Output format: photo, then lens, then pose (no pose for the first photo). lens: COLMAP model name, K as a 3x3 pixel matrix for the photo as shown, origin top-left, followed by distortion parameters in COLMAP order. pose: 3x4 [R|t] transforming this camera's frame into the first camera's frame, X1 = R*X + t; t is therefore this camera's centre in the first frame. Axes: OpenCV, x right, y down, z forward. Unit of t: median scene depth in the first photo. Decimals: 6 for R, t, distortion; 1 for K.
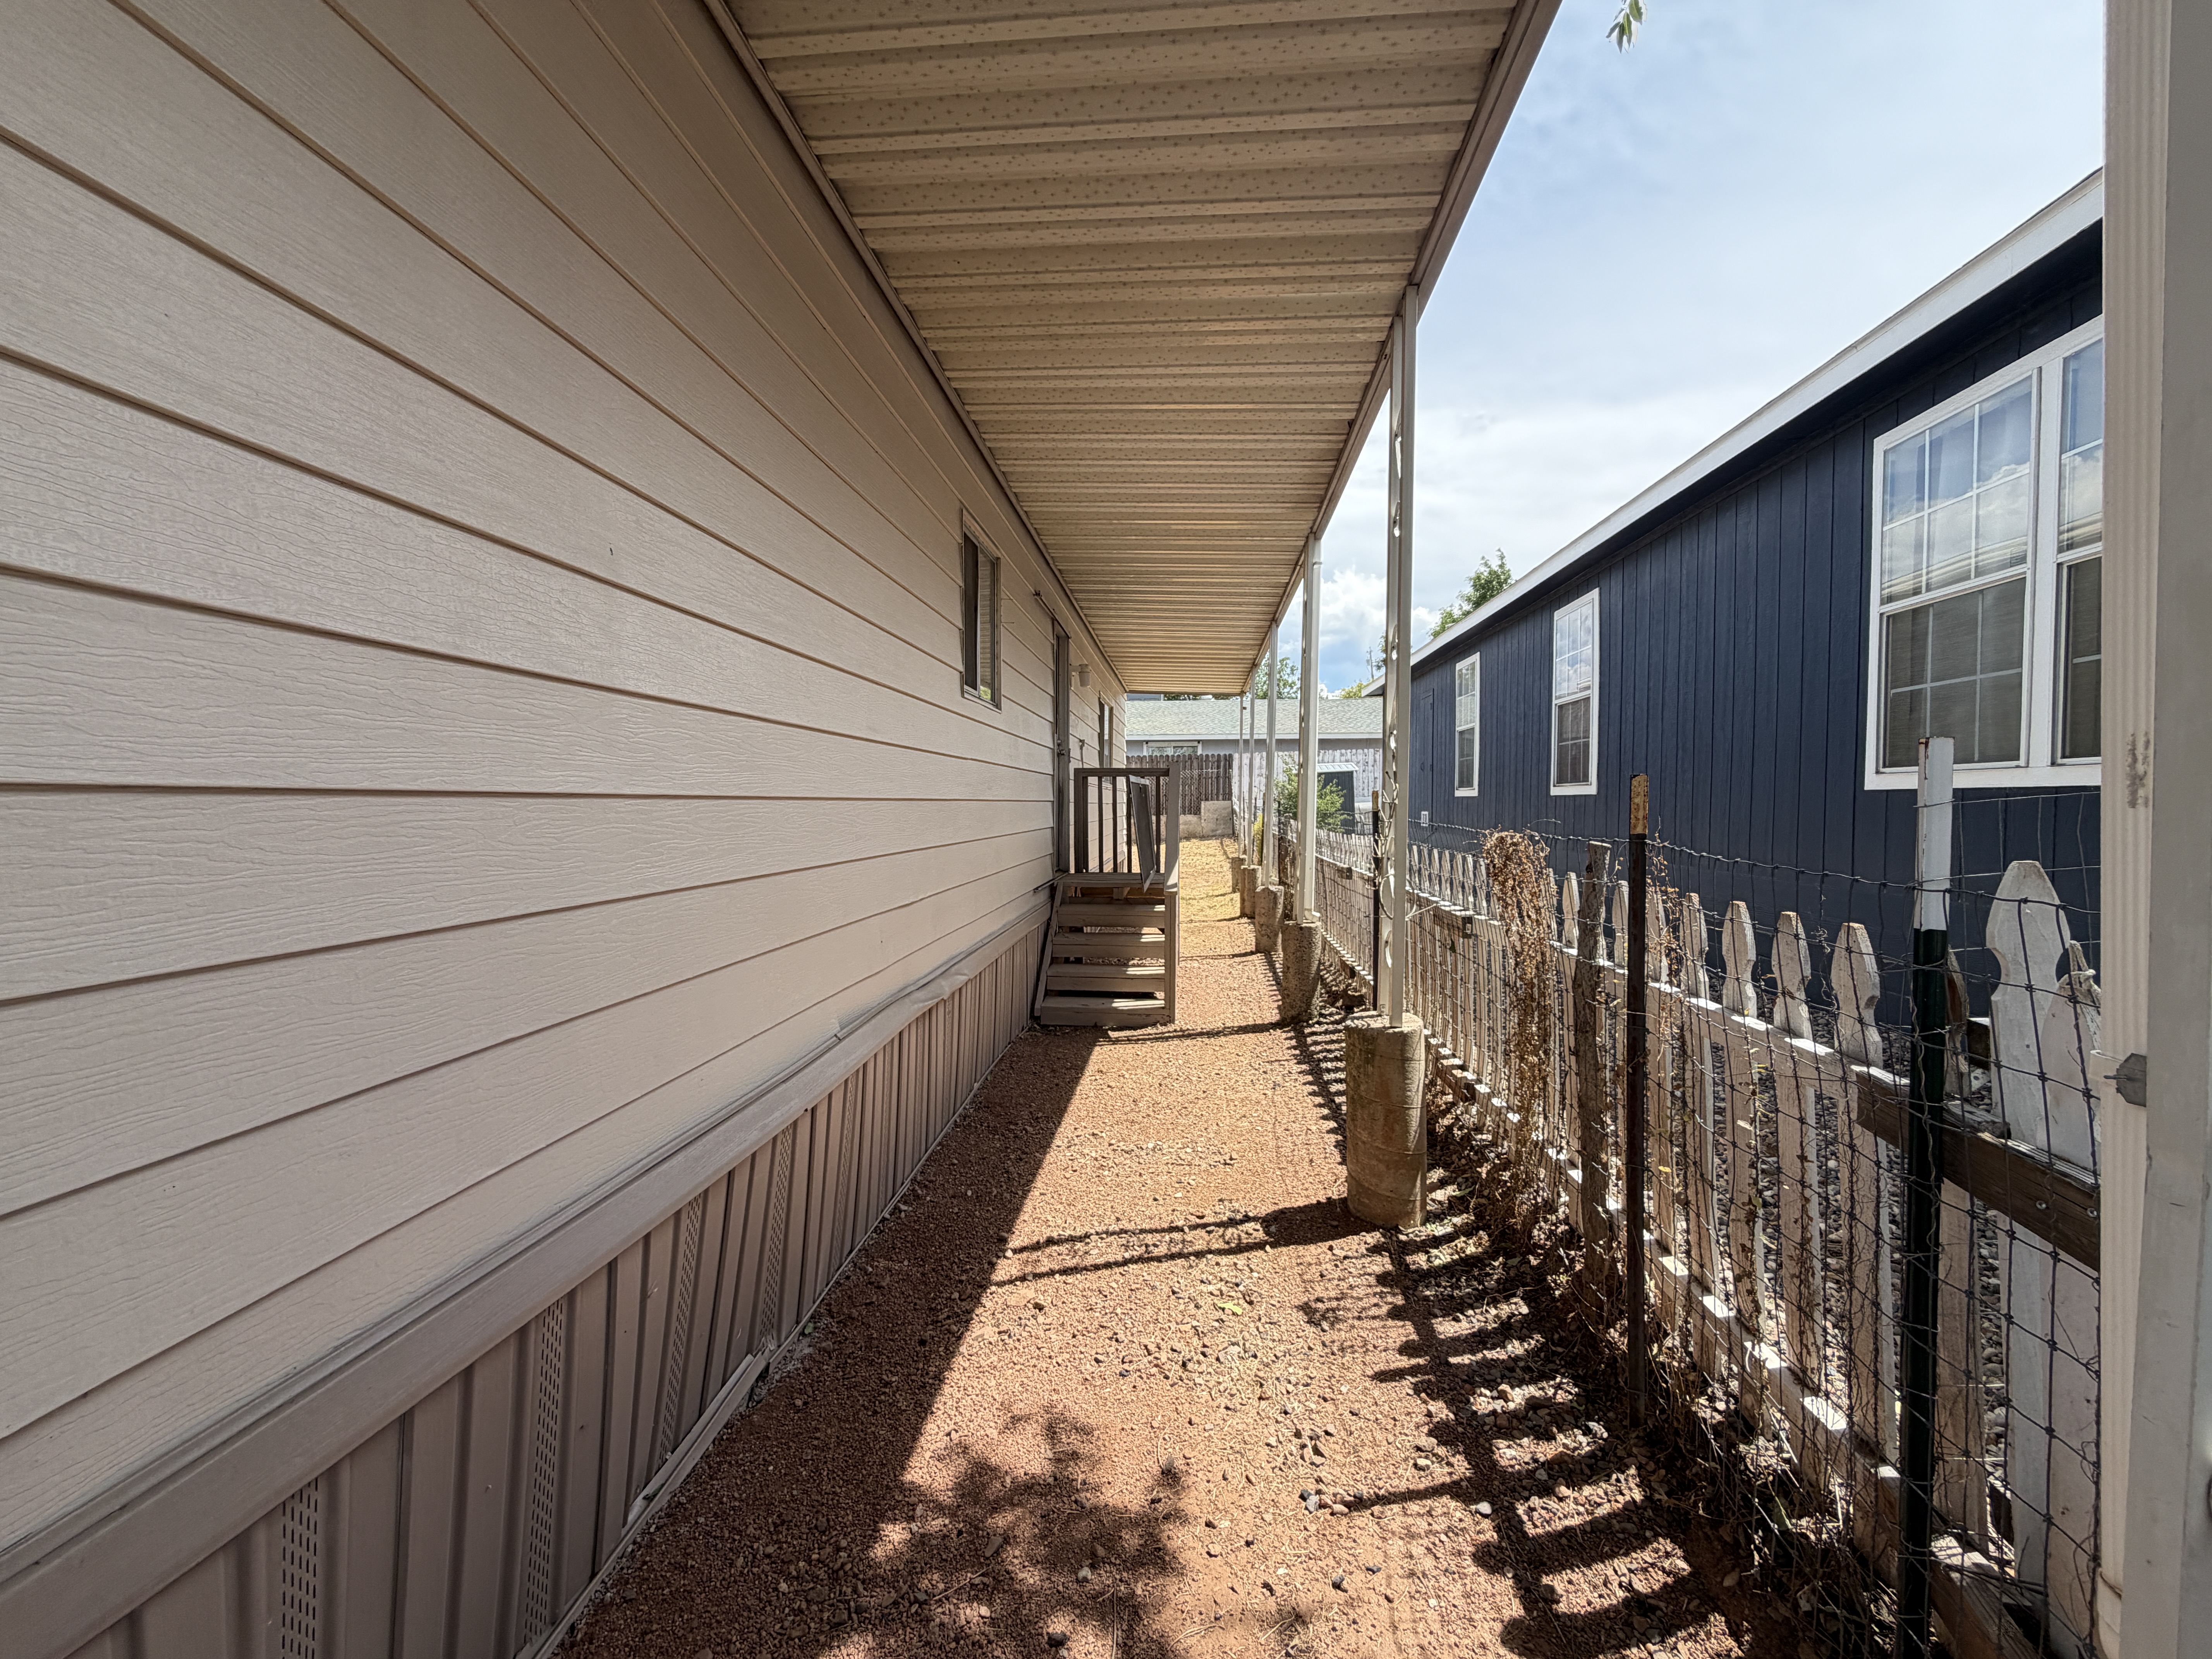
lens RADIAL K [[885.0, 0, 1097.6], [0, 885.0, 830.5], [0, 0, 1]] dist [0.001051, -0.000200]
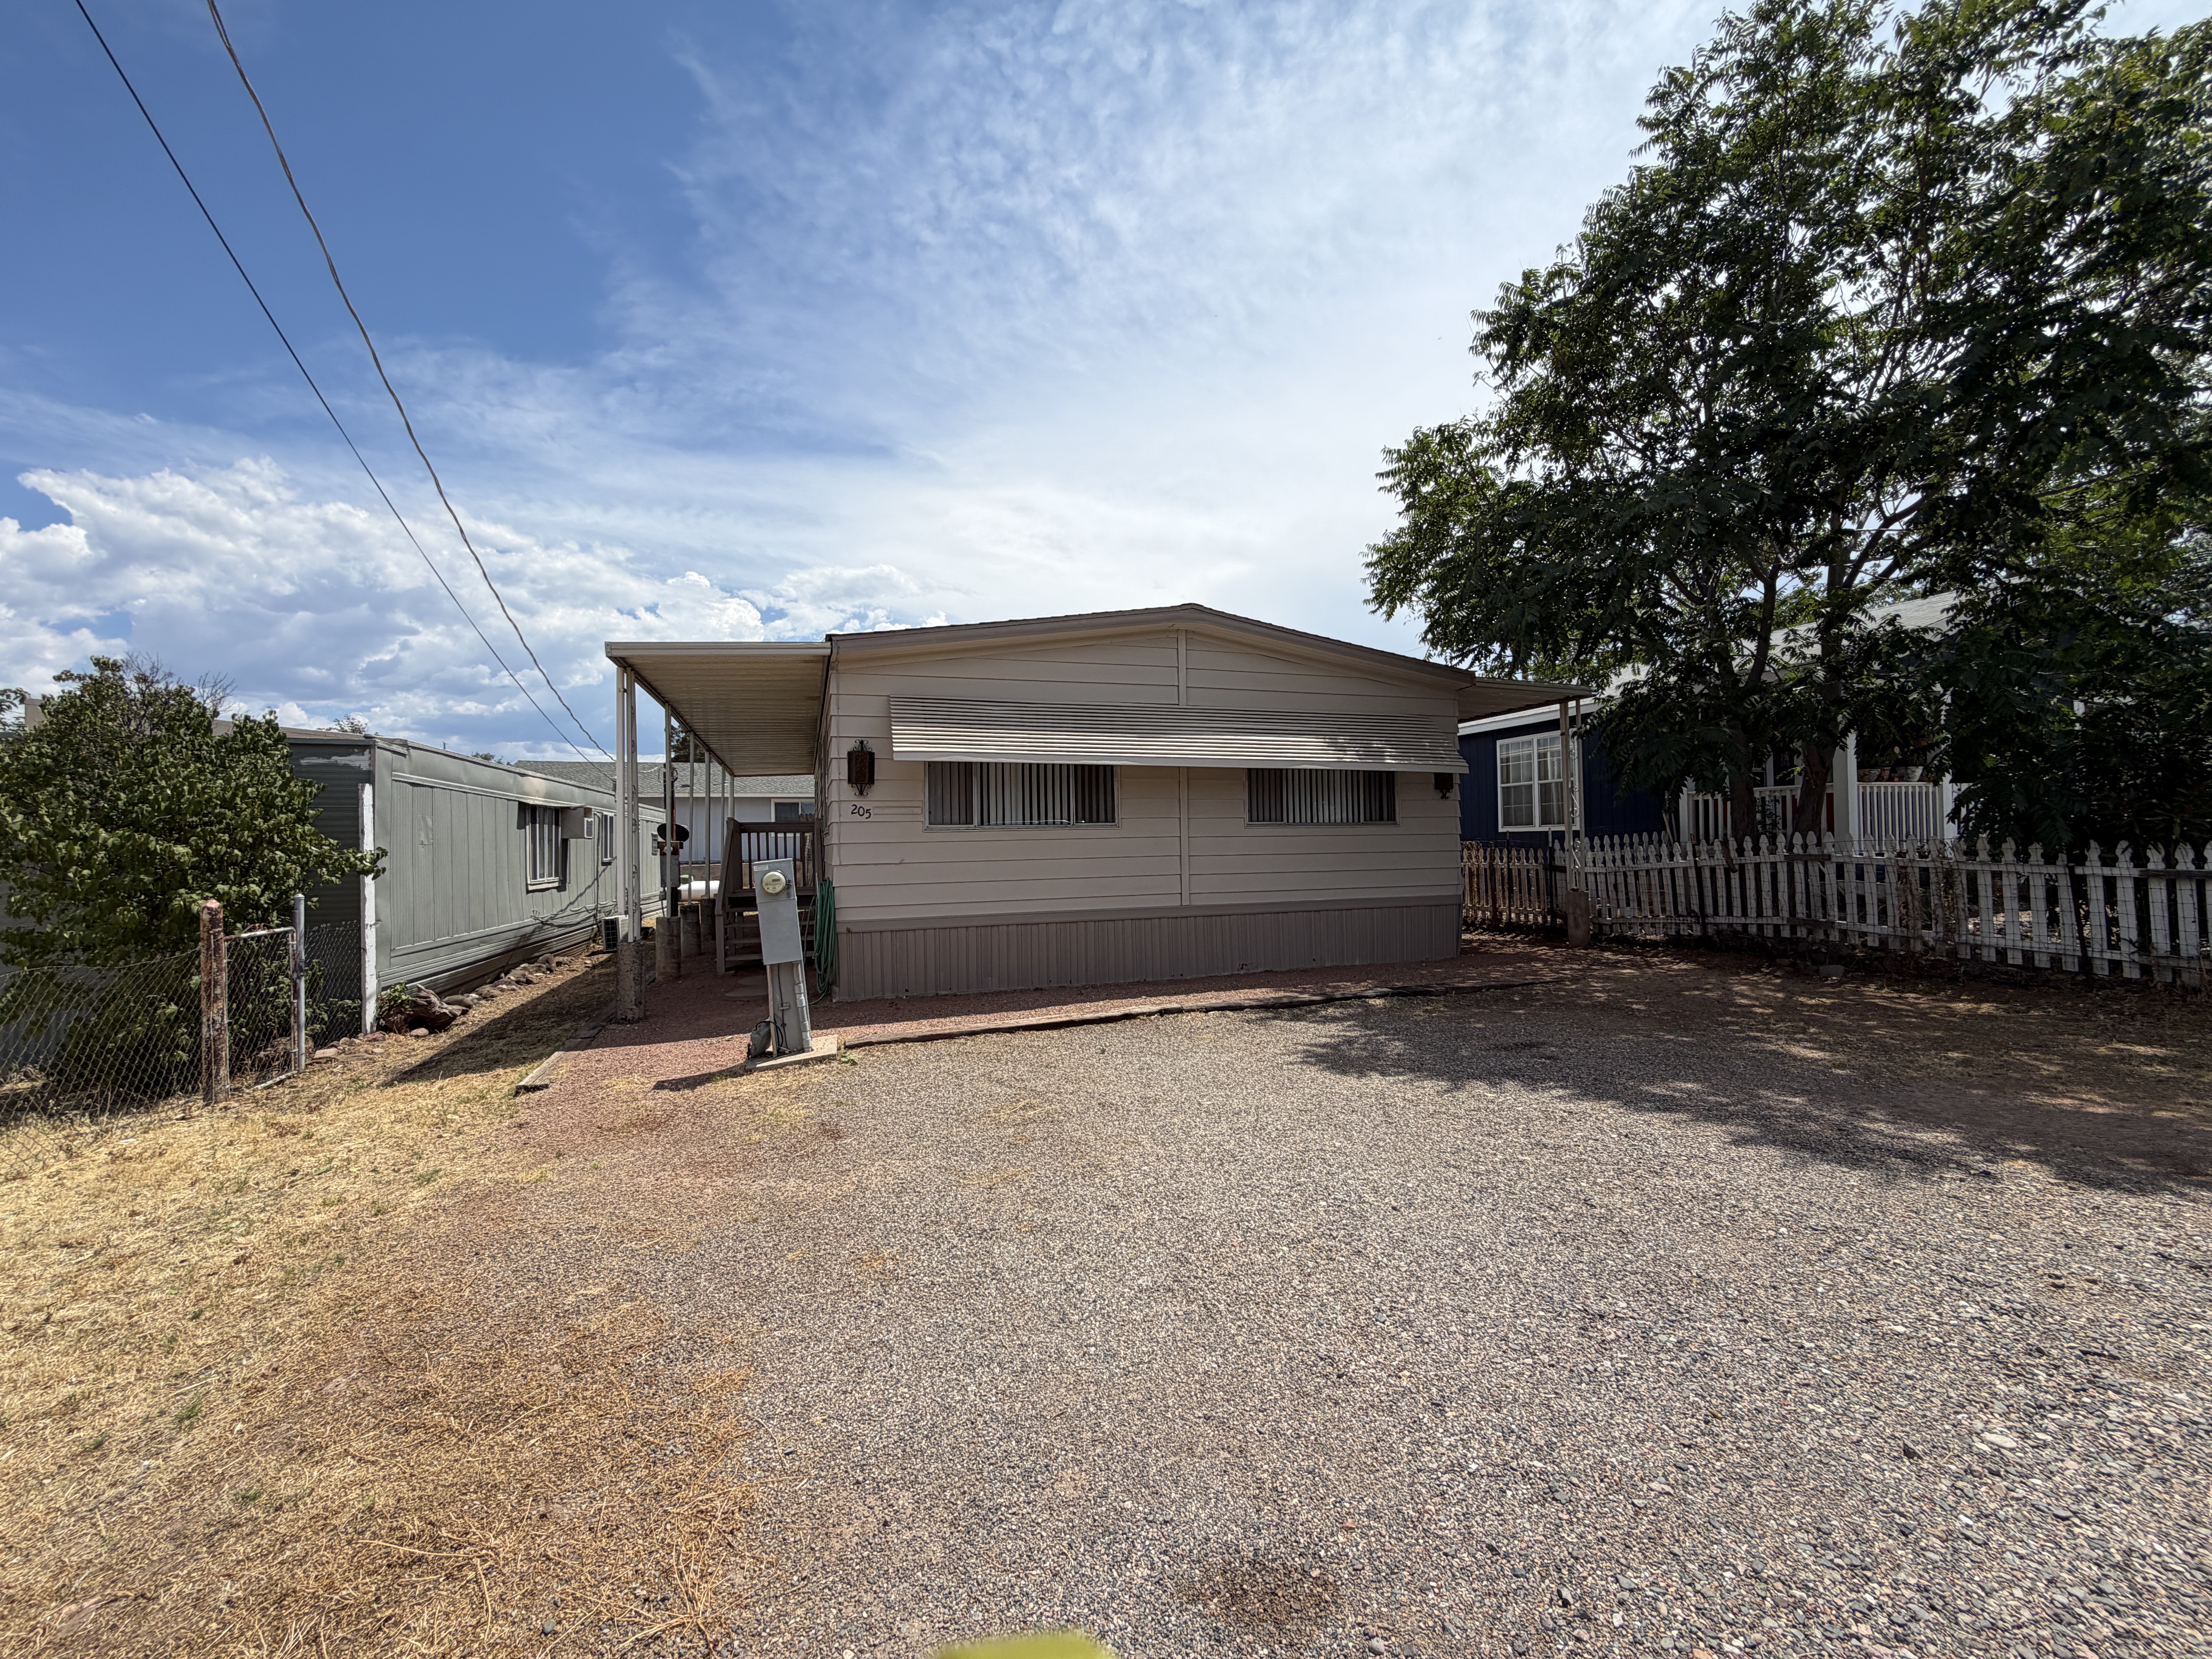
lens RADIAL K [[885.0, 0, 1097.6], [0, 885.0, 830.5], [0, 0, 1]] dist [0.001051, -0.000200]
pose [[0.907750, -0.006765, 0.419456, -2.998973], [0.029140, 0.998472, -0.046959, 0.097192], [-0.418497, 0.054850, 0.906560, -2.251673]]
